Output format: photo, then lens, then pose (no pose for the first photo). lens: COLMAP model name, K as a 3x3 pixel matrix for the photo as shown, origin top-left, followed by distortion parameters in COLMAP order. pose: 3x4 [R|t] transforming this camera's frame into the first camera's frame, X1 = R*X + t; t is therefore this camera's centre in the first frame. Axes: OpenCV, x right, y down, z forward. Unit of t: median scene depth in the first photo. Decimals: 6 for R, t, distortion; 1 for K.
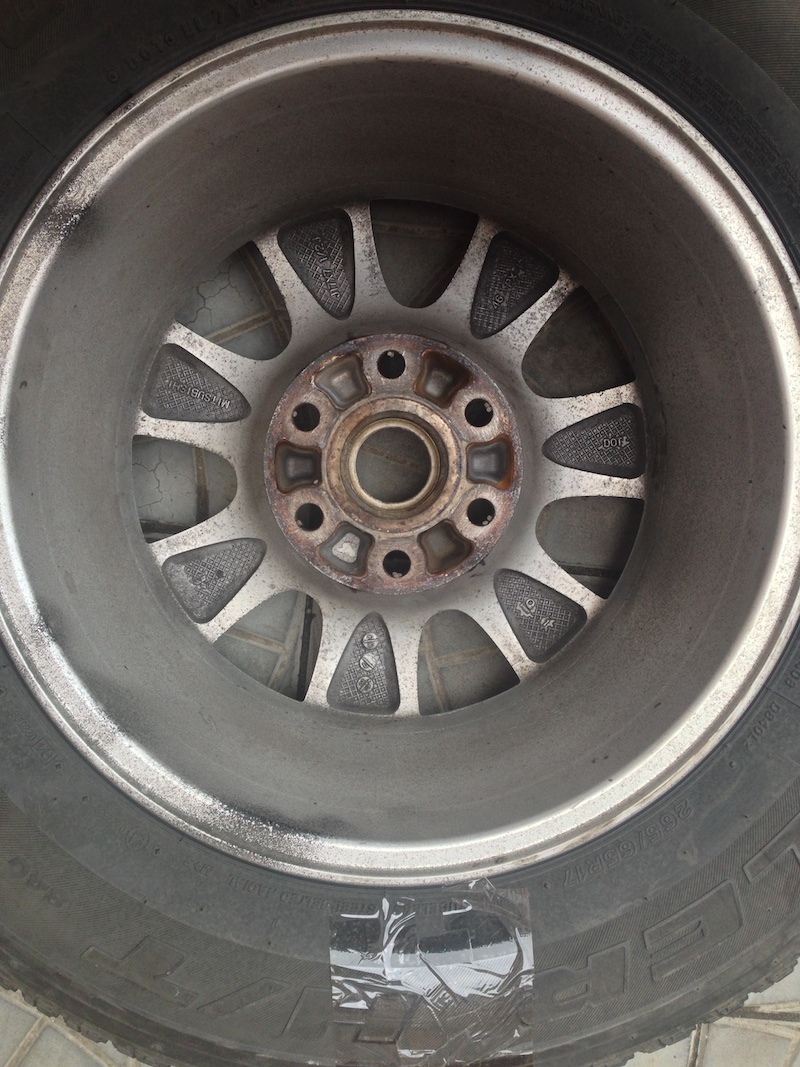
lens RADIAL K [[1027.2, 0, 408.2], [0, 1027.2, 531.8], [0, 0, 1]] dist [0.104493, 0.000000]
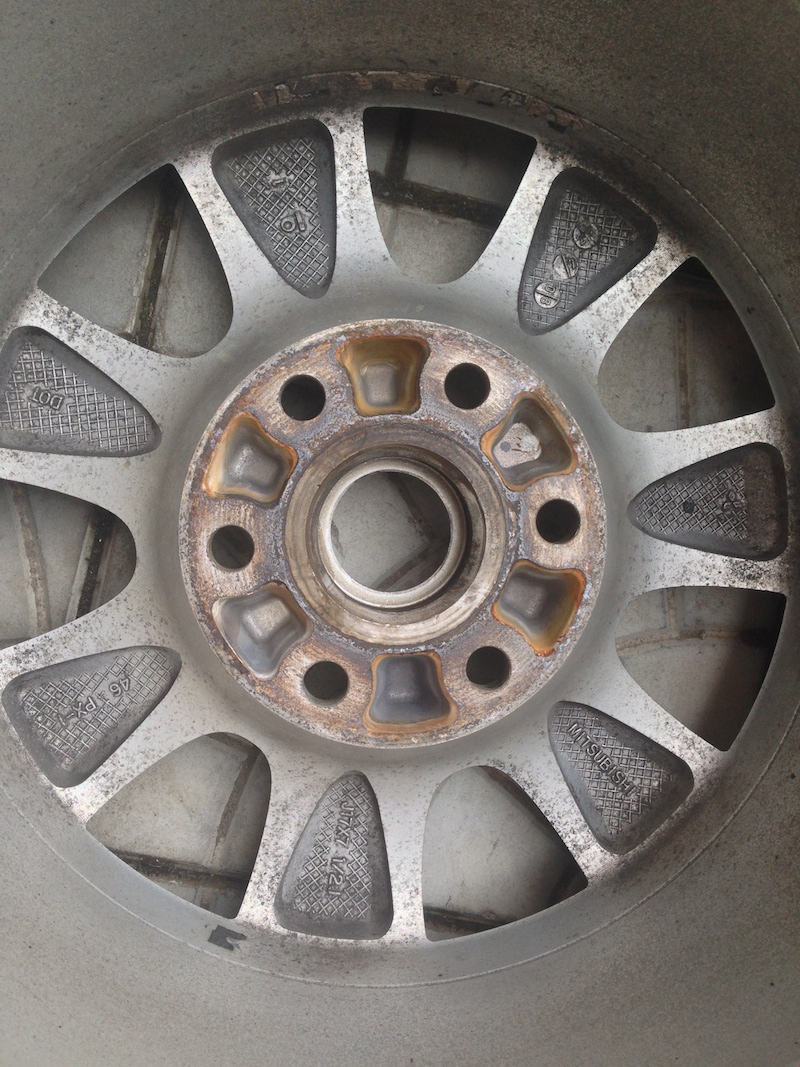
lens RADIAL K [[1027.2, 0, 396.5], [0, 1027.2, 530.0], [0, 0, 1]] dist [0.104493, 0.000000]
pose [[0.999649, 0.022423, 0.014120, -0.020142], [-0.021747, 0.998688, -0.046371, -0.036453], [-0.015141, 0.046048, 0.998824, 0.371472]]
